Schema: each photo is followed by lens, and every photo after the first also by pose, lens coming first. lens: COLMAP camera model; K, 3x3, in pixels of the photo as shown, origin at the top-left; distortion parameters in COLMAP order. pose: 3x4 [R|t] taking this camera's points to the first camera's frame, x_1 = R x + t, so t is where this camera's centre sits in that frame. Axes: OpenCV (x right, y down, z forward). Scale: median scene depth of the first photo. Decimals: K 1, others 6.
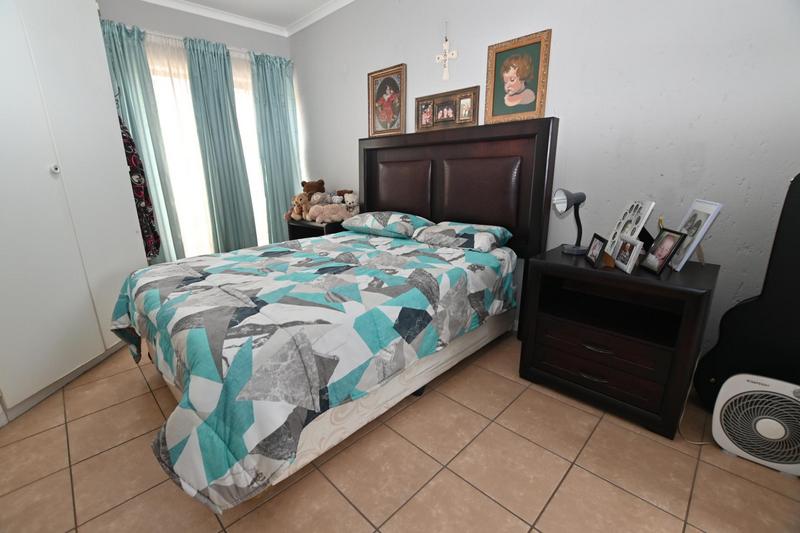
lens RADIAL K [[352.5, 0, 398.4], [0, 352.5, 266.7], [0, 0, 1]] dist [-0.032951, 0.004647]
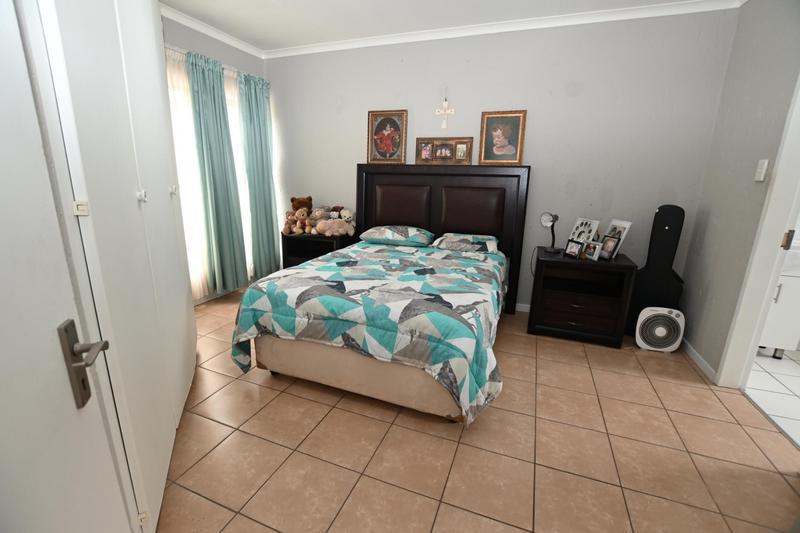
lens RADIAL K [[352.5, 0, 398.4], [0, 352.5, 266.7], [0, 0, 1]] dist [-0.032951, 0.004647]
pose [[0.912239, -0.061394, 0.405031, -0.657537], [0.069051, 0.997604, -0.004306, -0.009059], [-0.403796, 0.031896, 0.914293, -0.160446]]
